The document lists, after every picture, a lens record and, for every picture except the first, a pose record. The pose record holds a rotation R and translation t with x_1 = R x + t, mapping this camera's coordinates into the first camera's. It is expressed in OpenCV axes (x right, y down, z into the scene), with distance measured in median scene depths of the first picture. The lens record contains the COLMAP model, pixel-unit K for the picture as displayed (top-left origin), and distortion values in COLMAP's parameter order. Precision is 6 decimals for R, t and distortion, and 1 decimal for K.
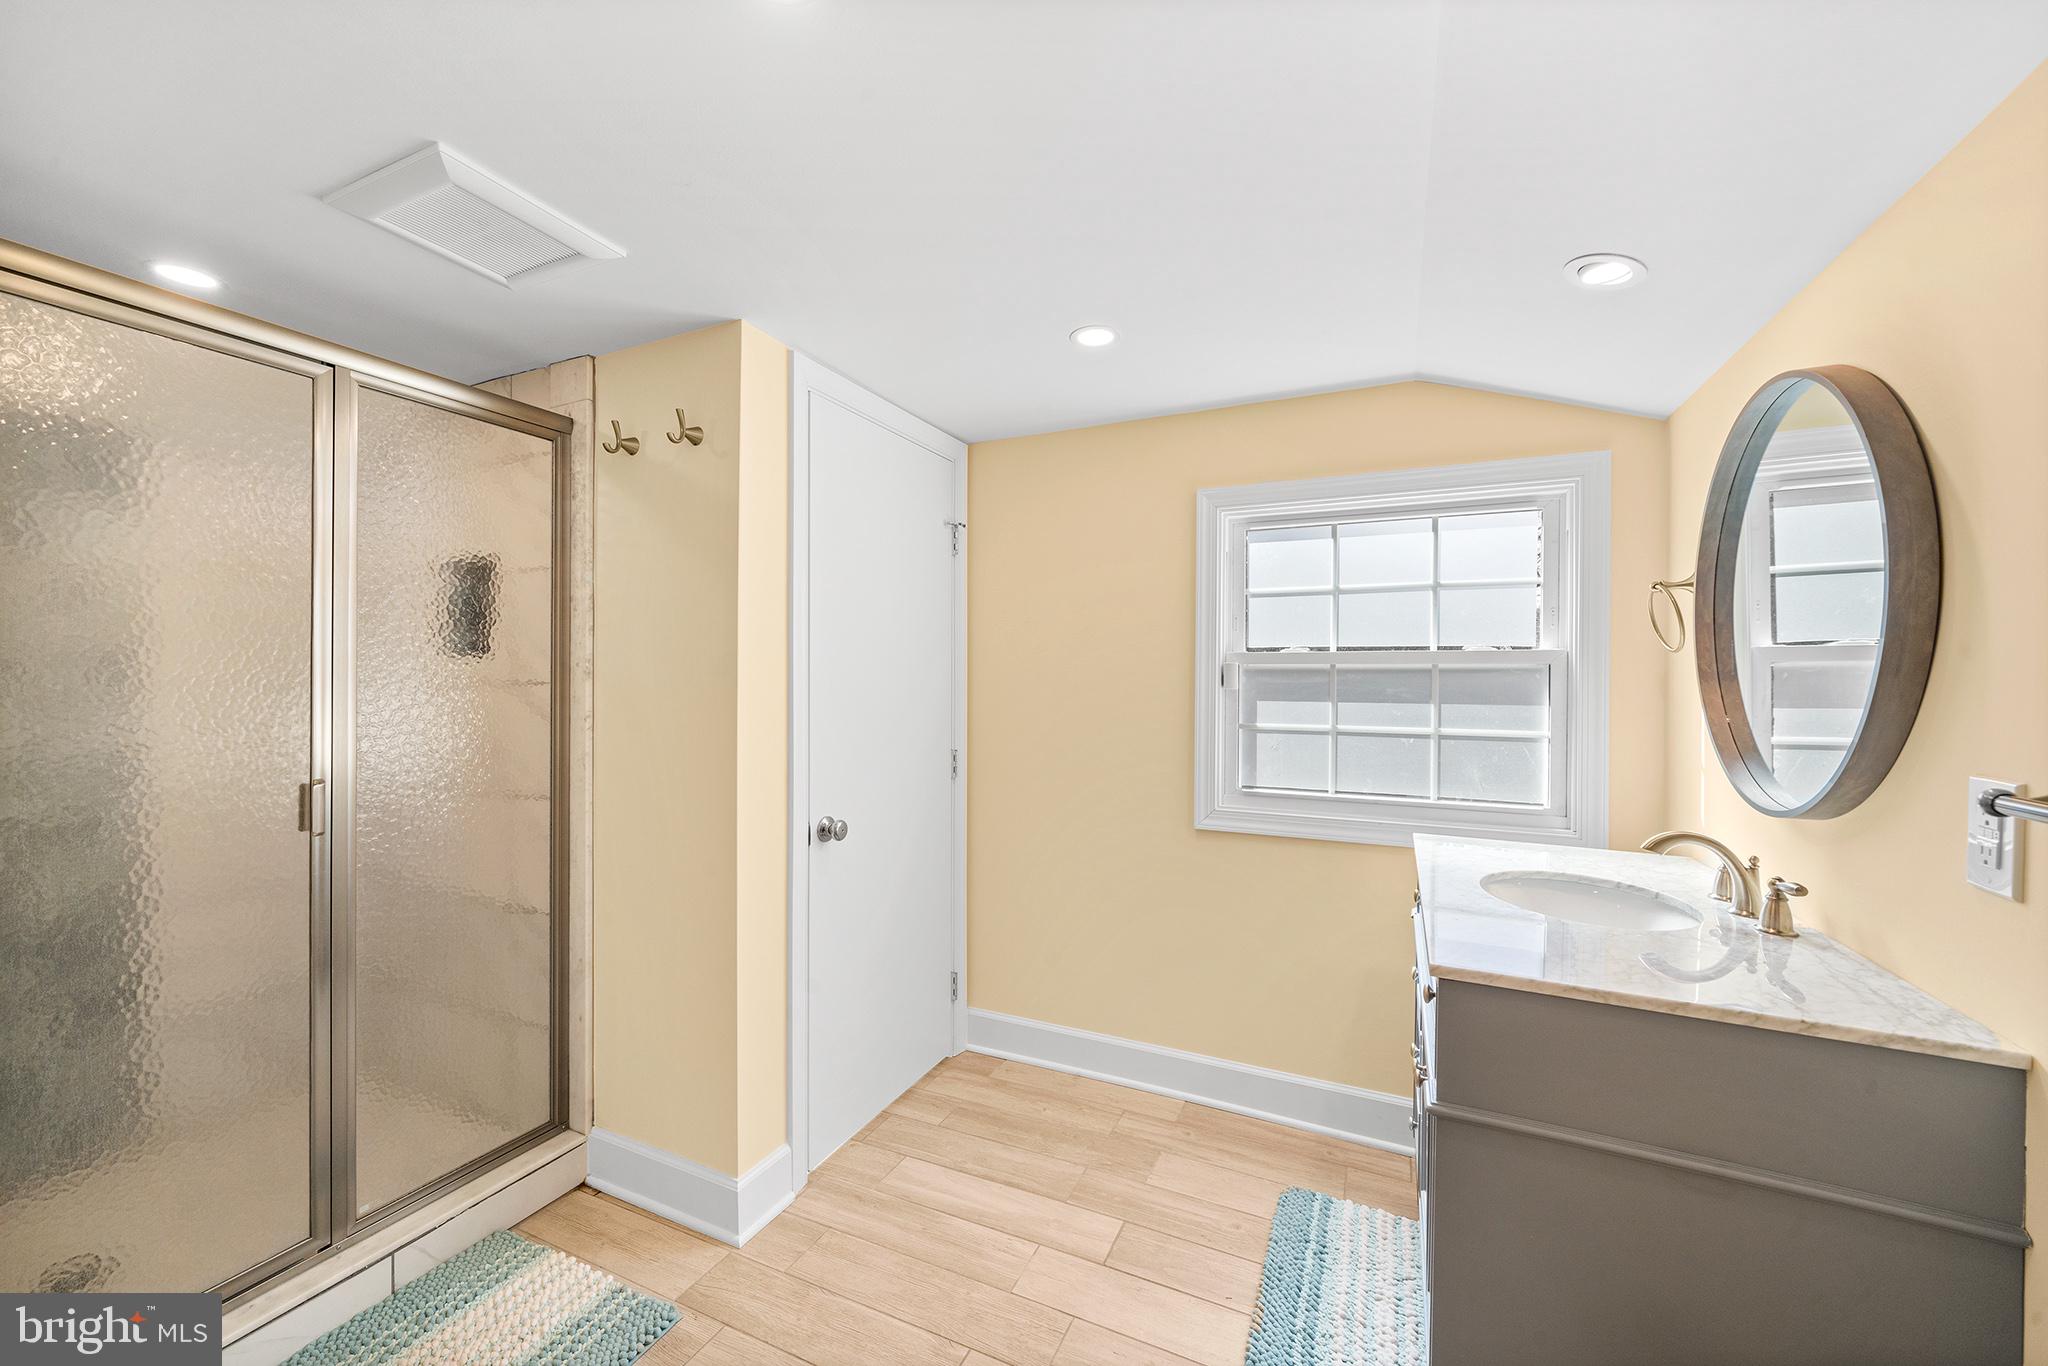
lens RADIAL K [[785.7, 0, 1015.5], [0, 785.7, 680.8], [0, 0, 1]] dist [-0.003711, -0.000240]
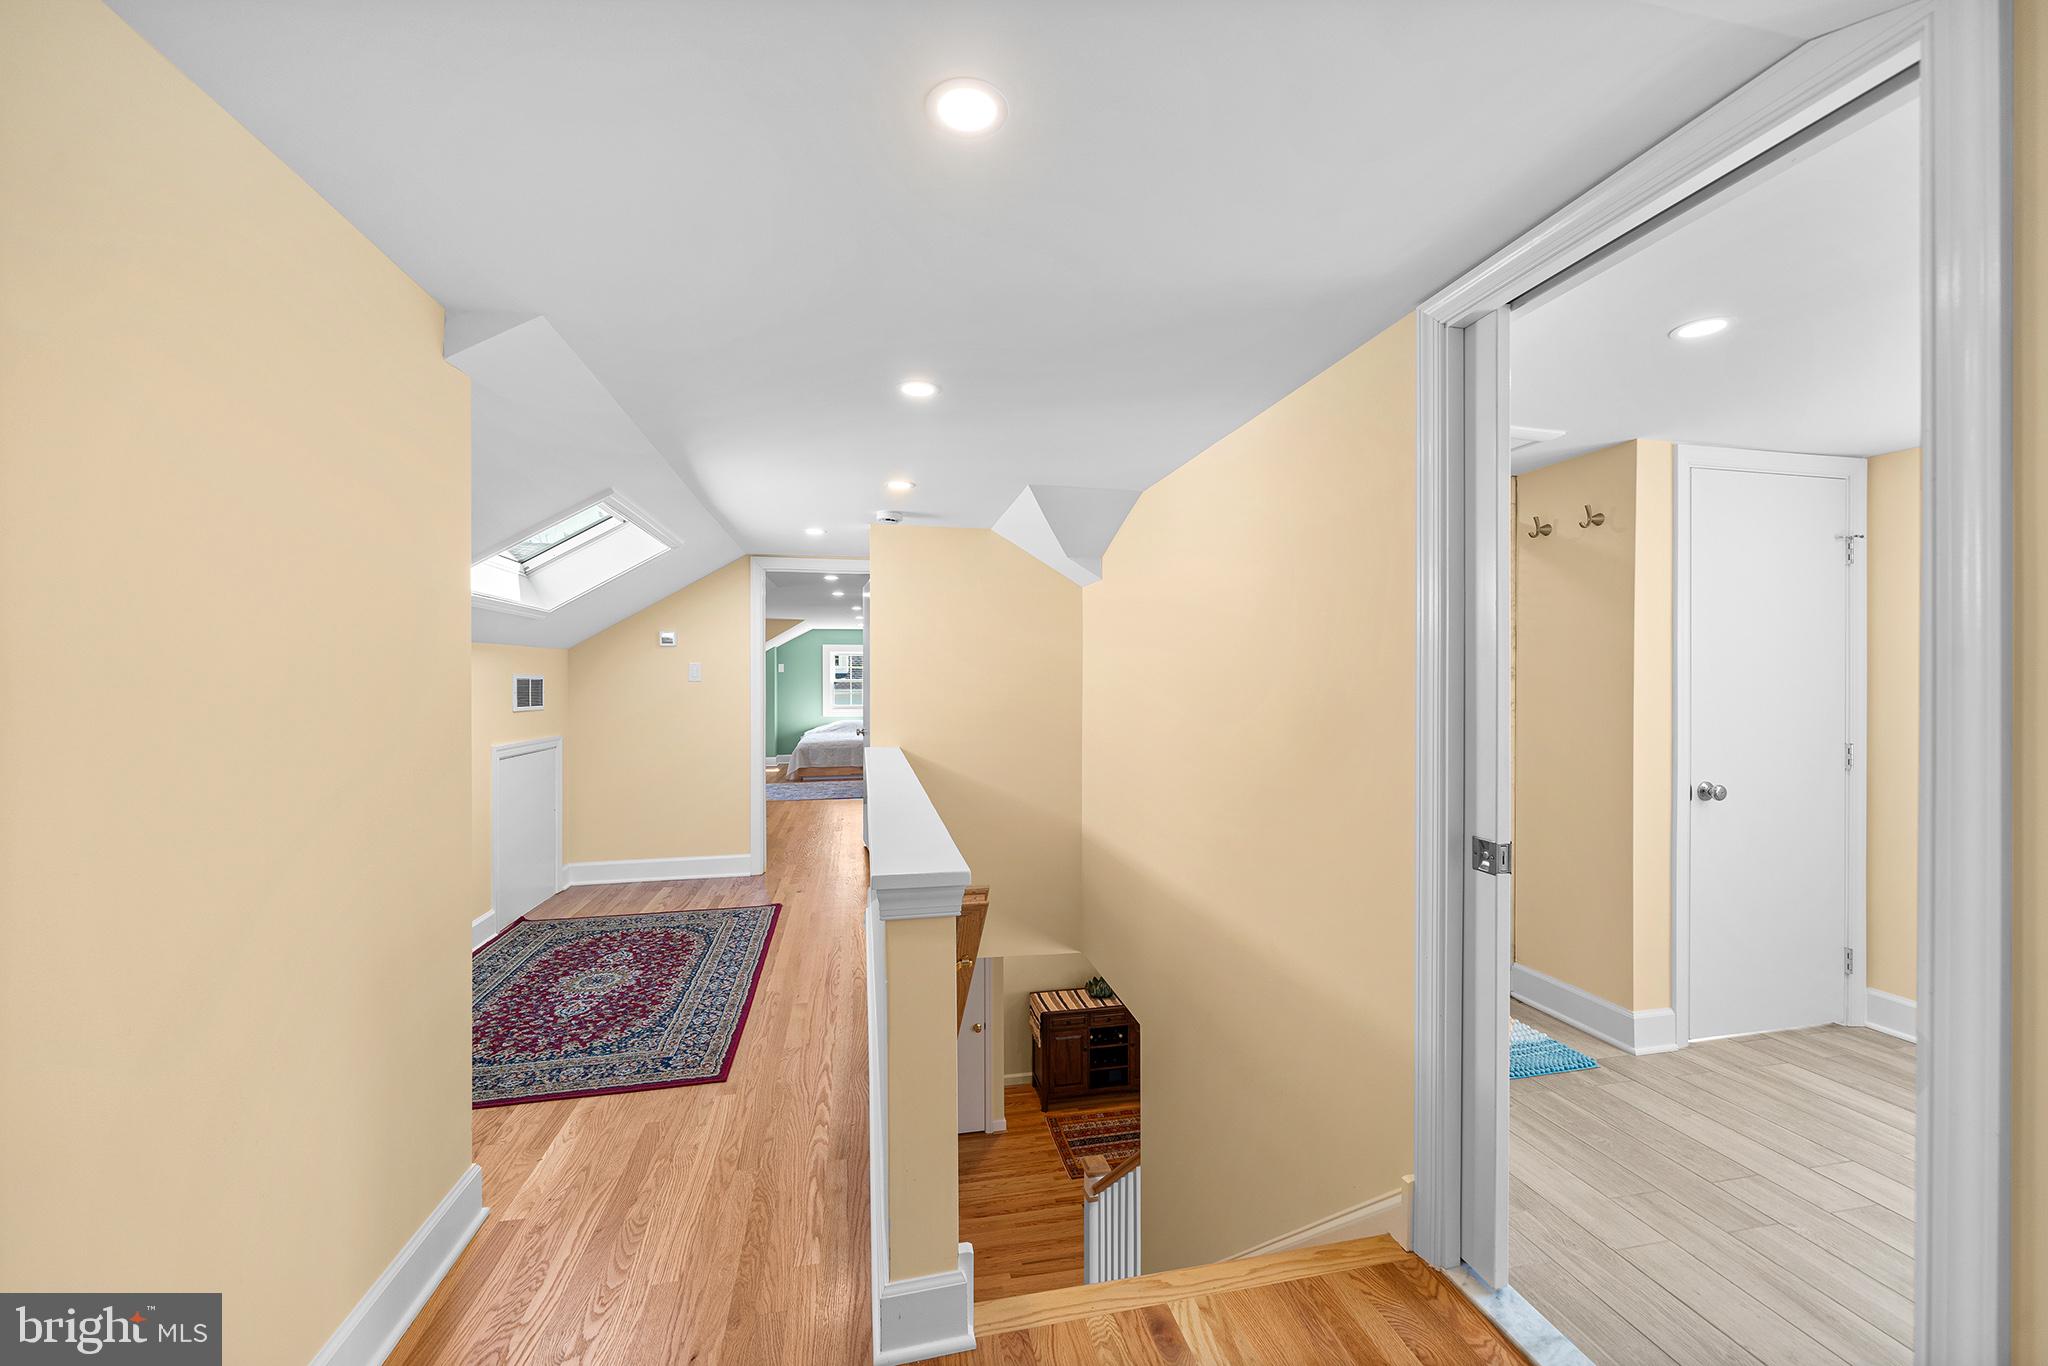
lens RADIAL K [[785.7, 0, 1015.5], [0, 785.7, 680.8], [0, 0, 1]] dist [-0.003711, -0.000240]
pose [[0.610841, -0.000345, -0.791753, 0.096874], [-0.000971, 0.999999, -0.001184, 0.004052], [0.791753, 0.001492, 0.610840, -0.748514]]
